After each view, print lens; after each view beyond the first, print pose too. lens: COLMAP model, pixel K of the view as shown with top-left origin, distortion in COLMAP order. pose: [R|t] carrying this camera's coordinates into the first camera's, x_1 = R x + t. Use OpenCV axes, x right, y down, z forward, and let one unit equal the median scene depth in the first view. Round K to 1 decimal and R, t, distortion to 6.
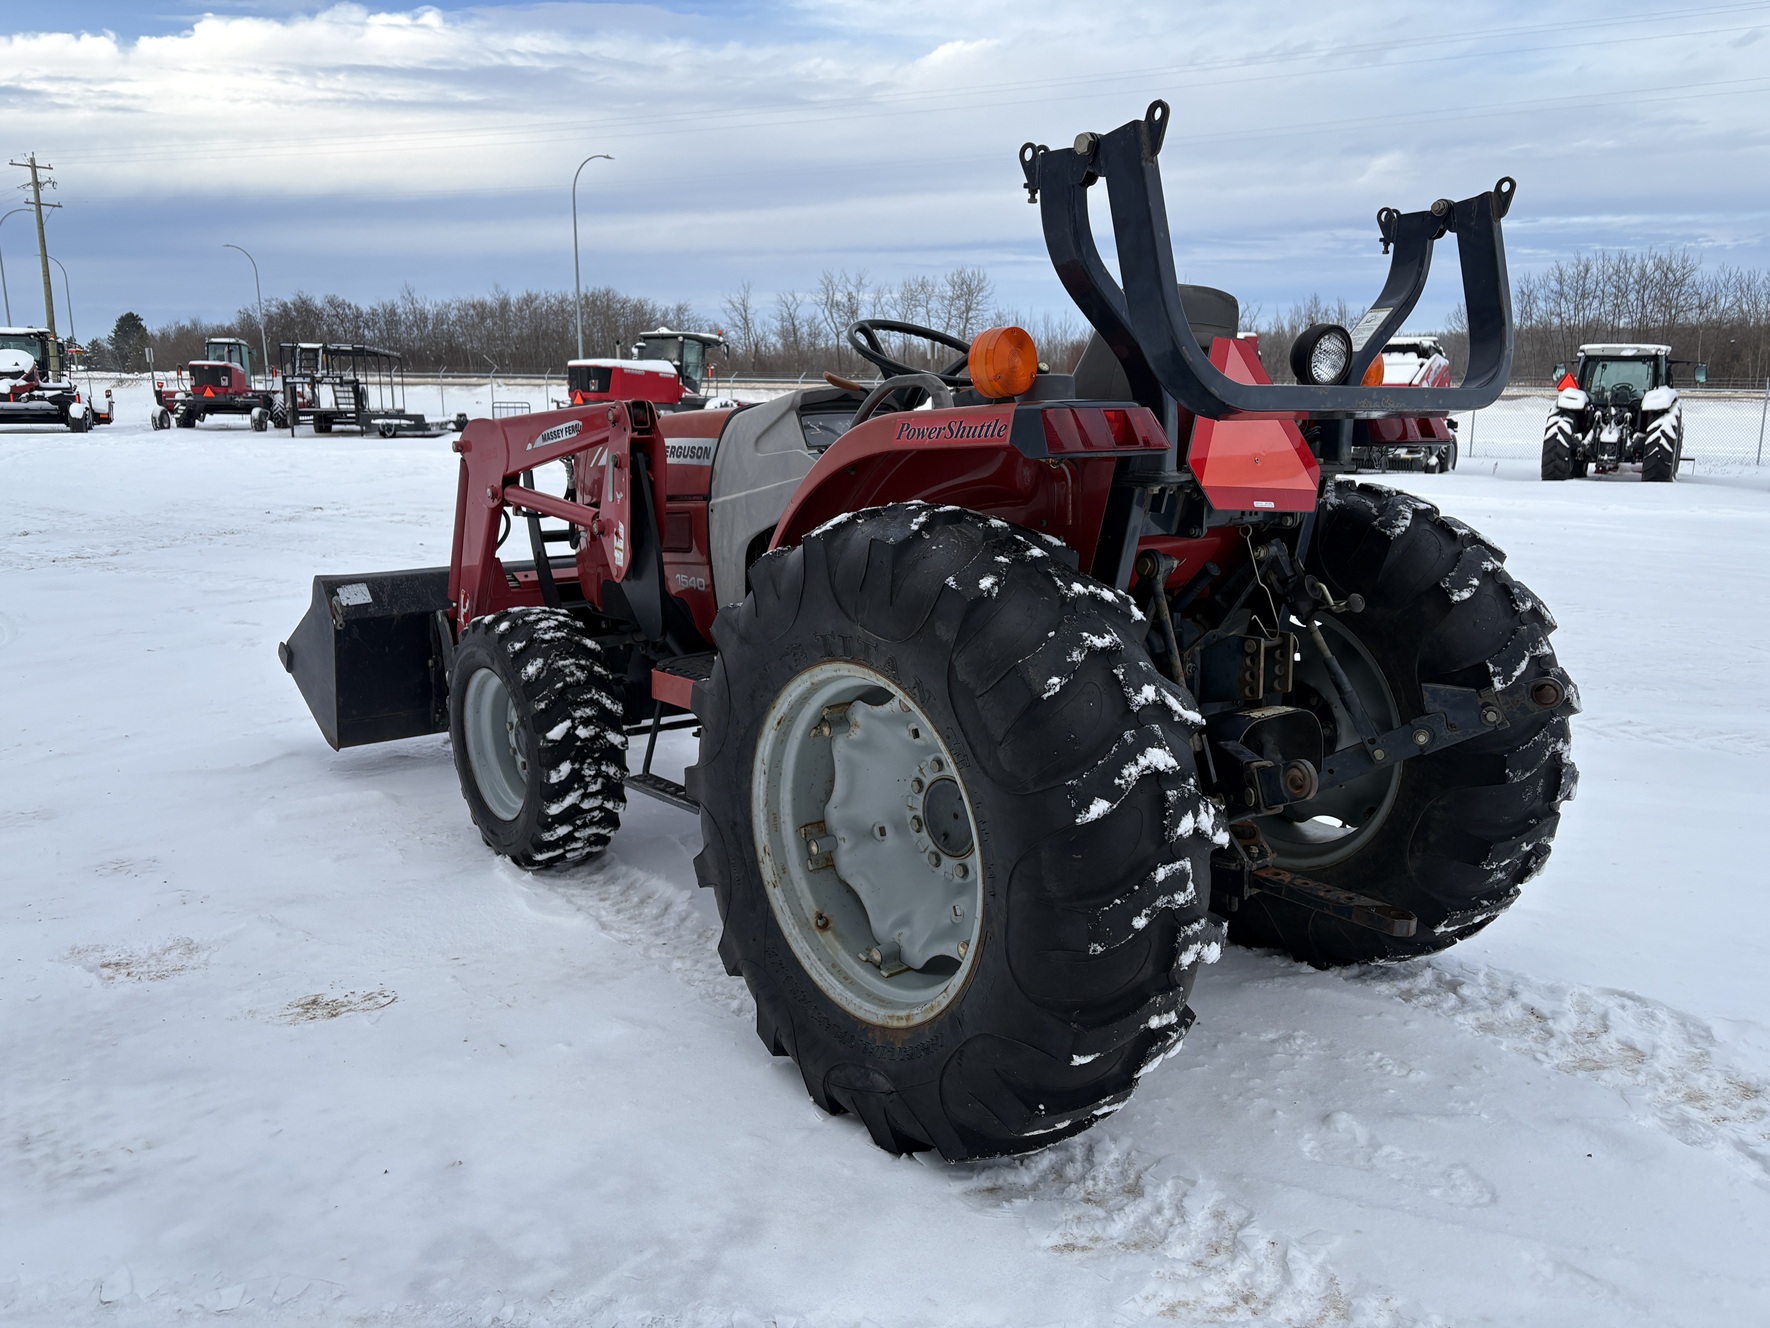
lens RADIAL K [[1338.7, 0, 879.1], [0, 1338.7, 651.1], [0, 0, 1]] dist [0.043983, -0.038869]
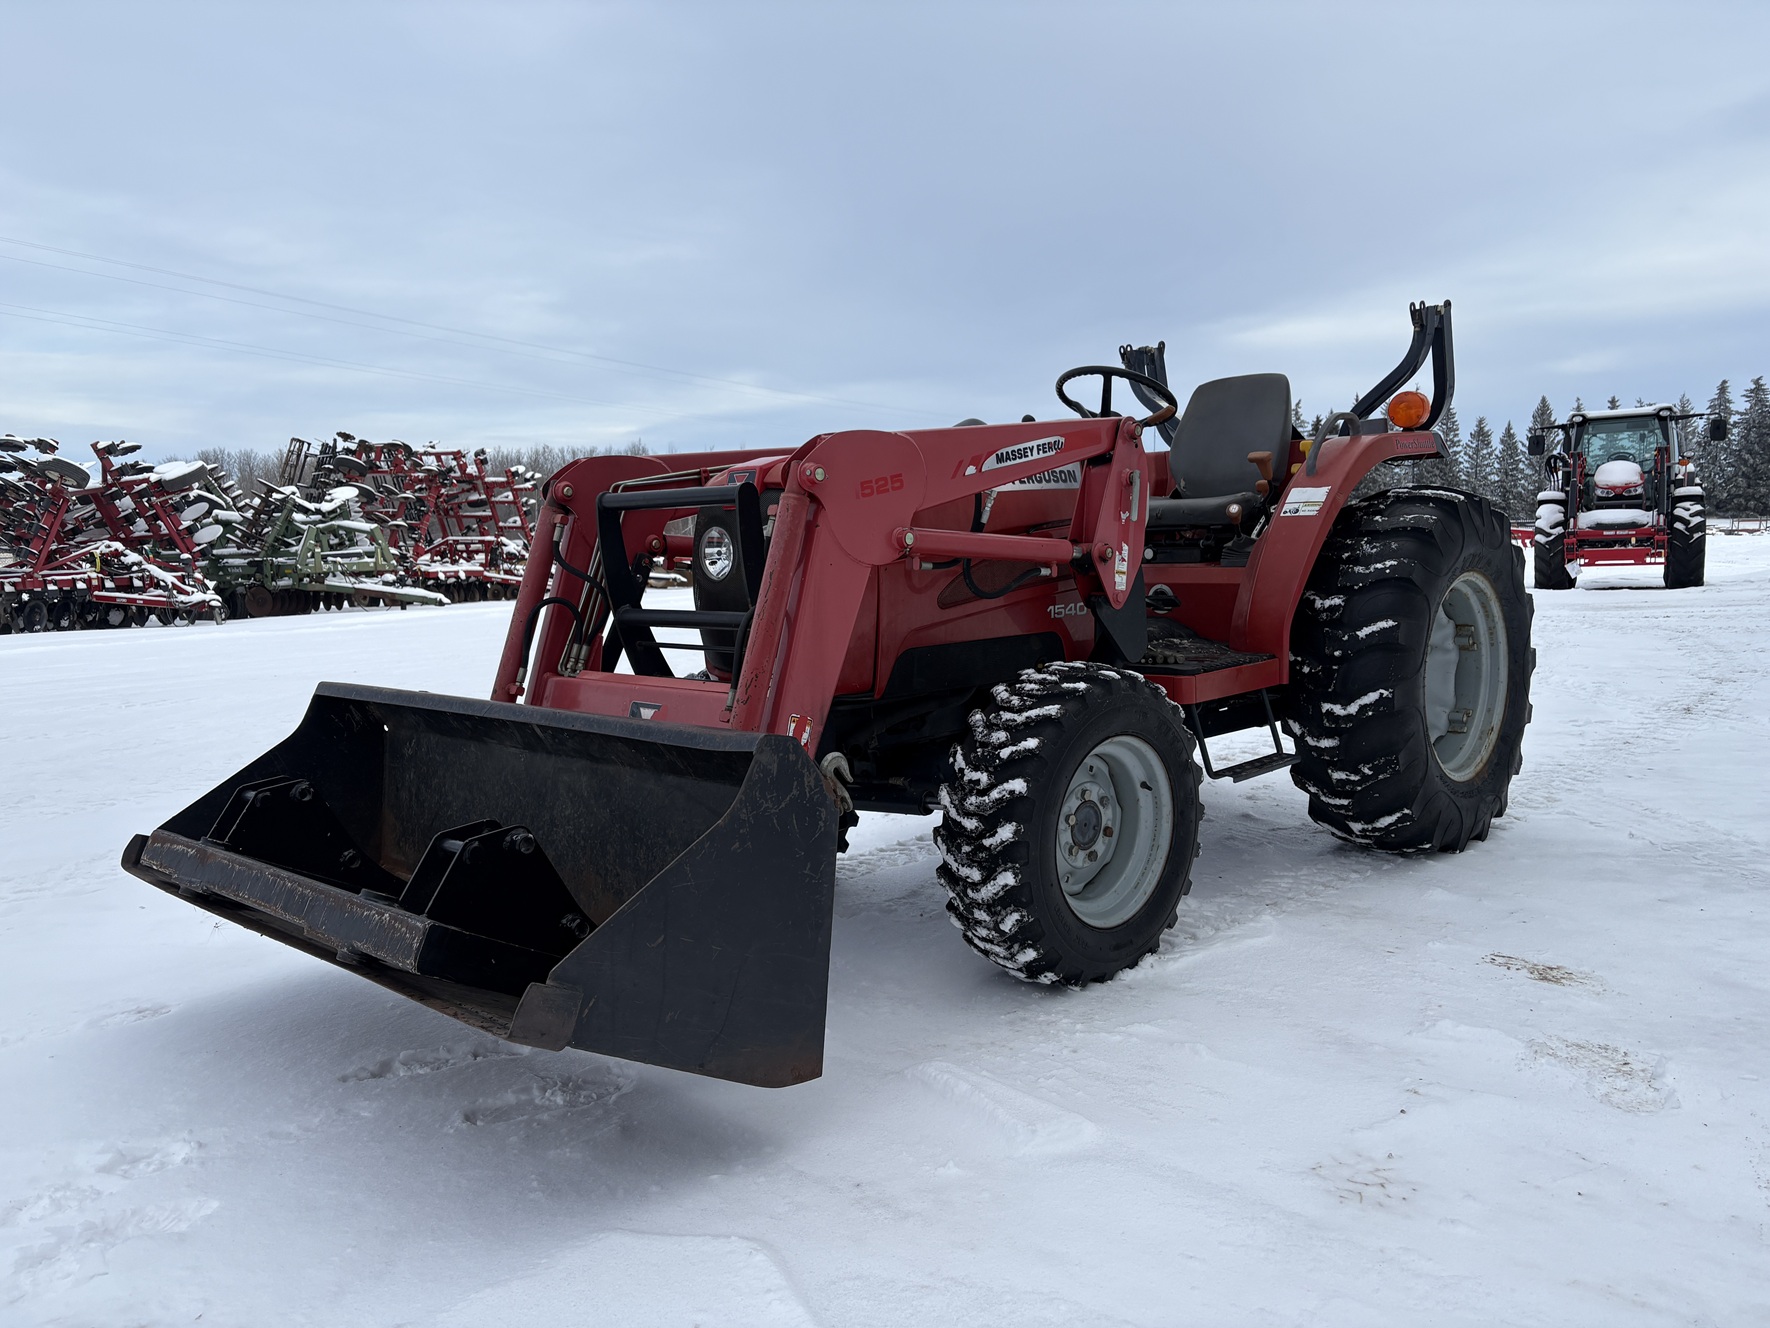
lens RADIAL K [[1338.7, 0, 878.9], [0, 1338.7, 656.0], [0, 0, 1]] dist [0.043983, -0.038869]
pose [[-0.095288, -0.091126, 0.991270, -0.151489], [0.214857, 0.970446, 0.109865, -0.021541], [-0.971986, 0.223450, -0.072893, 0.168527]]
